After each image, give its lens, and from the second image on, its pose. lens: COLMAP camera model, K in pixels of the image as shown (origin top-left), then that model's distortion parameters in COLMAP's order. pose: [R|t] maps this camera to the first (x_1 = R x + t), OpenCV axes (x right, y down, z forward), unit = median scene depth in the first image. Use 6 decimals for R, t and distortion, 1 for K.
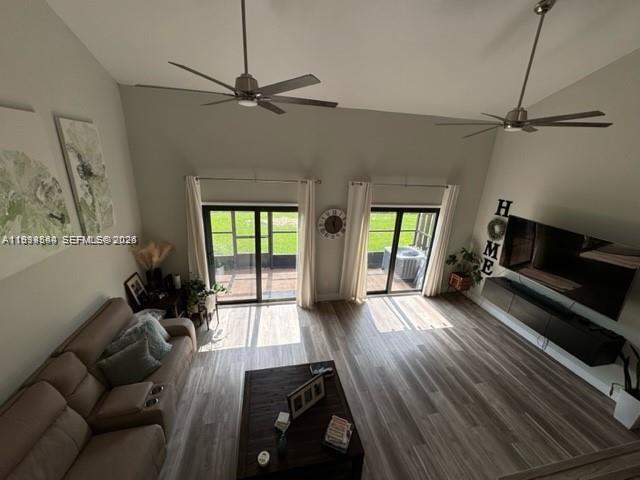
lens RADIAL K [[254.4, 0, 320.8], [0, 254.4, 238.8], [0, 0, 1]] dist [-0.003246, 0.001266]
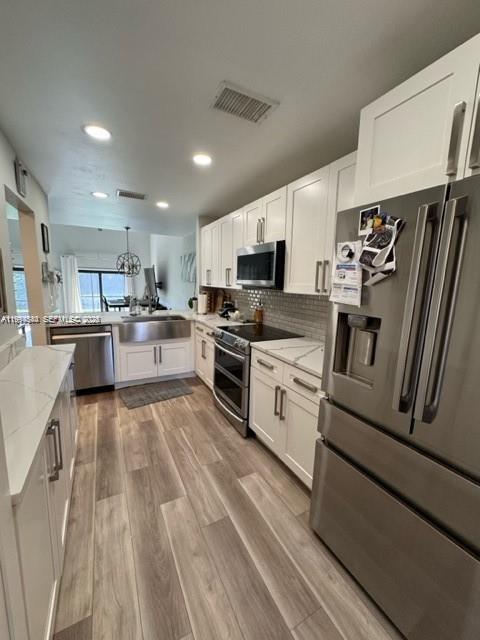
lens RADIAL K [[254.4, 0, 239.0], [0, 254.4, 320.5], [0, 0, 1]] dist [-0.003246, 0.001266]
pose [[0.963182, -0.069858, 0.259615, 1.001448], [0.106094, 0.986046, -0.128283, 0.733864], [-0.247031, 0.151103, 0.957154, -1.221373]]
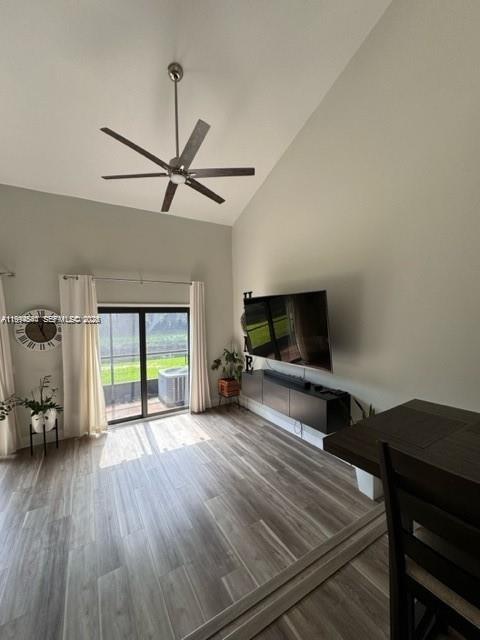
lens RADIAL K [[254.4, 0, 239.5], [0, 254.4, 321.5], [0, 0, 1]] dist [-0.003246, 0.001266]
pose [[0.942907, -0.076898, 0.324057, 0.441301], [0.165657, 0.952372, -0.256017, 0.256144], [-0.288935, 0.295082, 0.910737, 0.157269]]
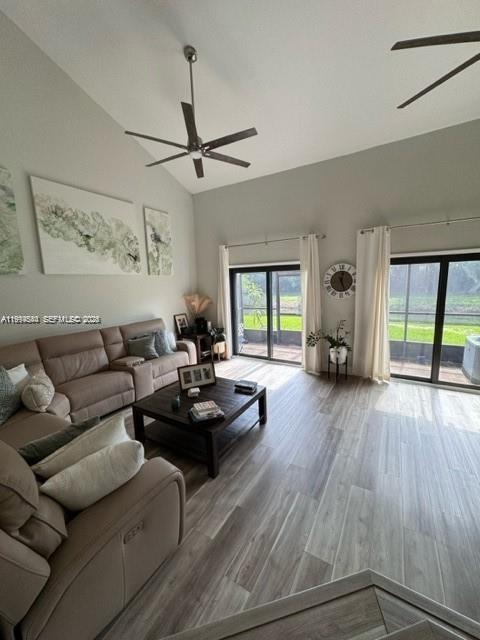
lens RADIAL K [[254.4, 0, 241.9], [0, 254.4, 320.6], [0, 0, 1]] dist [-0.003246, 0.001266]
pose [[0.729454, 0.028275, -0.683445, 0.502443], [-0.144225, 0.983041, -0.113264, 0.284228], [0.668652, 0.181190, 0.721162, 0.164767]]
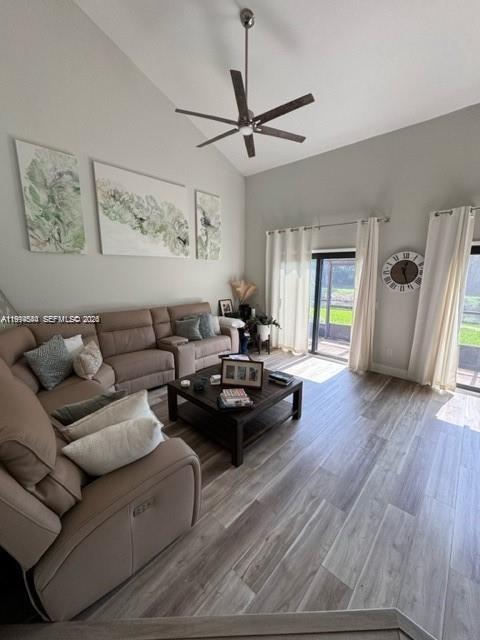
lens RADIAL K [[254.4, 0, 242.3], [0, 254.4, 320.9], [0, 0, 1]] dist [-0.003246, 0.001266]
pose [[0.578685, 0.107630, -0.808418, 0.500638], [-0.228389, 0.972978, -0.033947, 0.280994], [0.782919, 0.204279, 0.587629, 0.212289]]
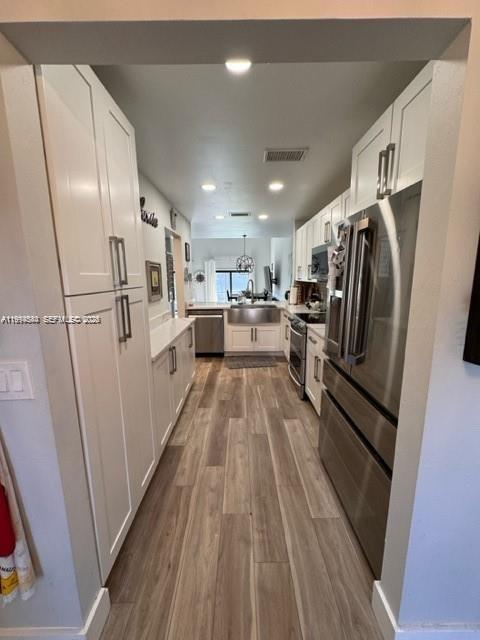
lens RADIAL K [[254.4, 0, 240.0], [0, 254.4, 321.2], [0, 0, 1]] dist [-0.003246, 0.001266]
pose [[0.973873, -0.023956, -0.225827, 1.144923], [-0.006537, 0.991051, -0.133325, 0.800513], [0.227000, 0.131318, 0.965001, -1.412485]]
